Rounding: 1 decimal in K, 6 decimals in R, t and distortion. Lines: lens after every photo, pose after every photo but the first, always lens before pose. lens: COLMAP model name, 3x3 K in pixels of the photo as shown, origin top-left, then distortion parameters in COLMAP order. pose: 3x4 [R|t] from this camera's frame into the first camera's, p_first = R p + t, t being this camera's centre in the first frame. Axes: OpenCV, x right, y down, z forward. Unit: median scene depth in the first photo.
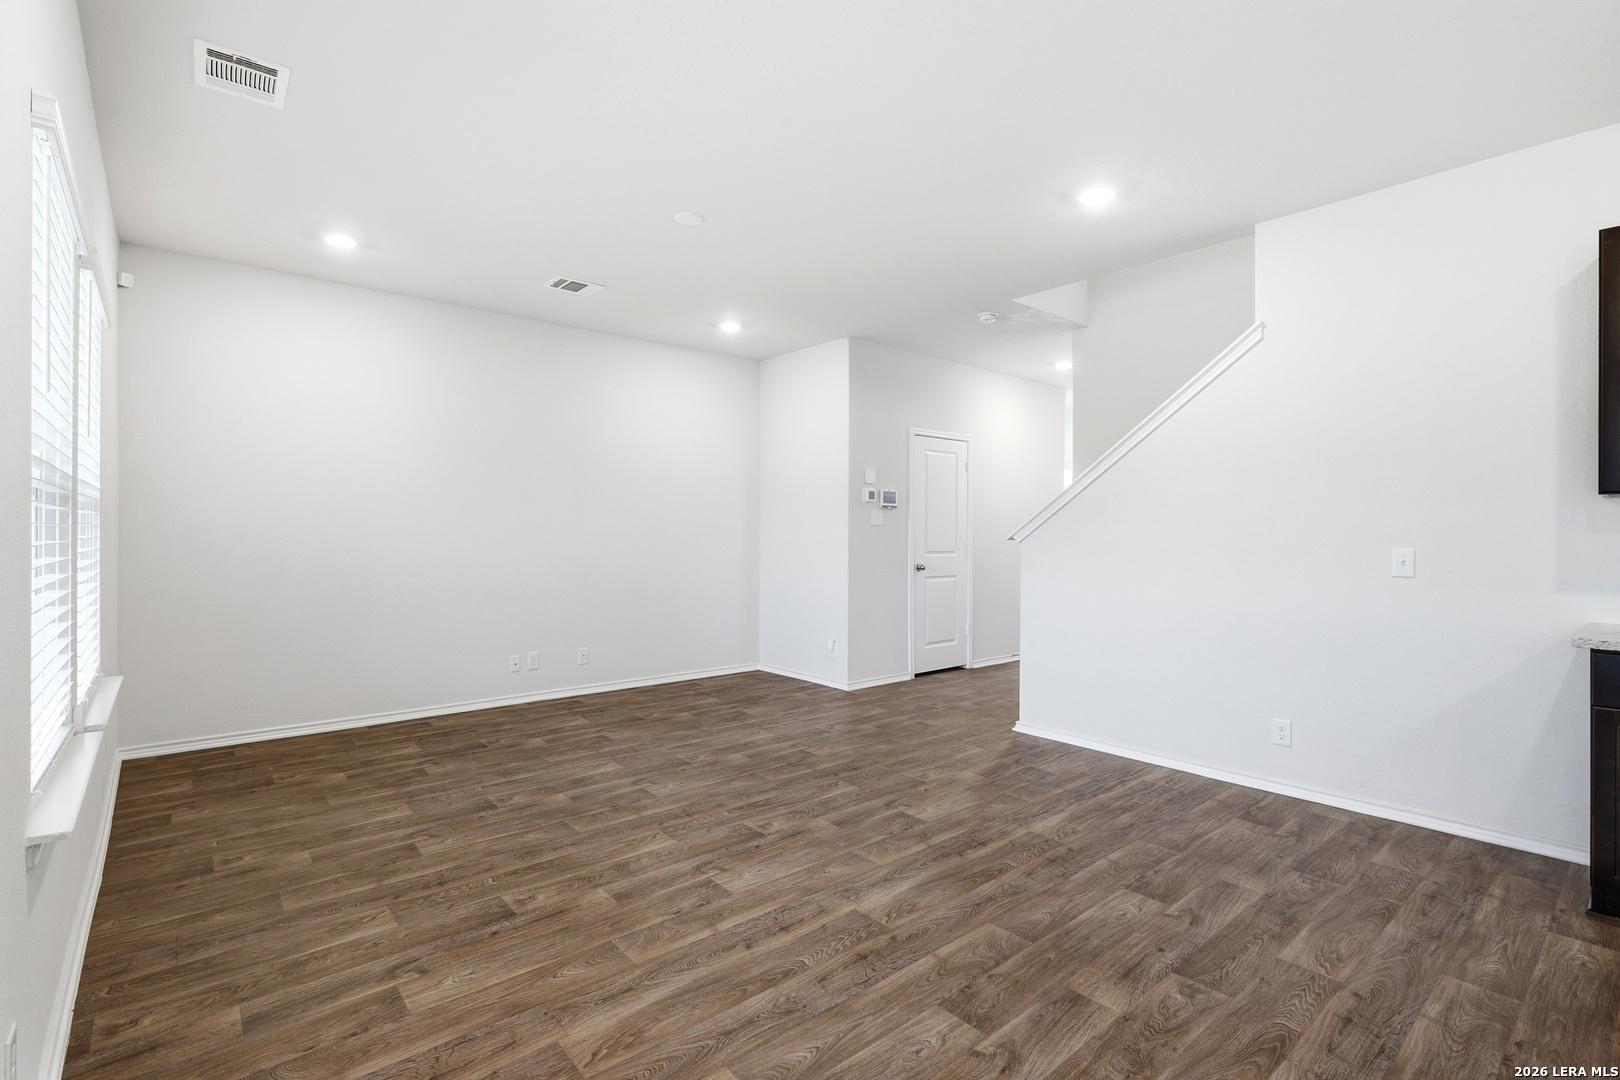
lens RADIAL K [[755.8, 0, 810.6], [0, 755.8, 533.7], [0, 0, 1]] dist [-0.013169, 0.006392]
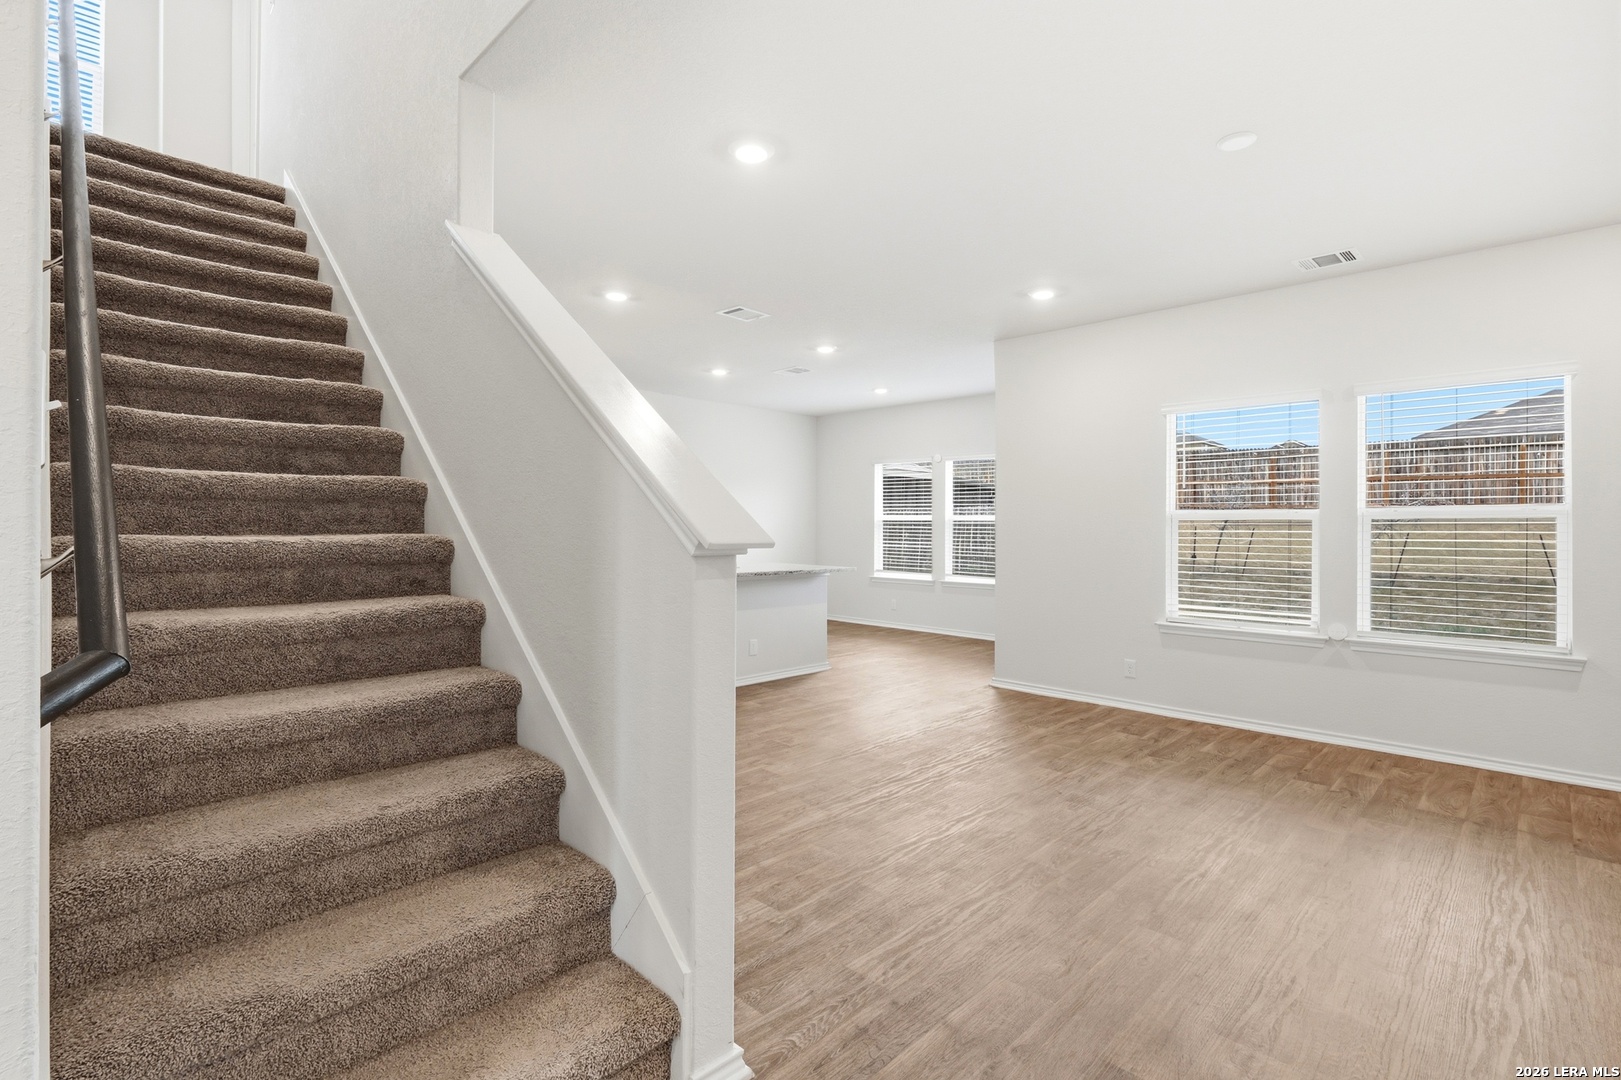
lens RADIAL K [[756.3, 0, 811.1], [0, 756.3, 533.7], [0, 0, 1]] dist [-0.013169, 0.006392]
pose [[-0.996025, -0.013366, -0.088062, 0.382347], [-0.013655, 0.999903, 0.002686, 0.002842], [0.088017, 0.003877, -0.996111, 1.890954]]
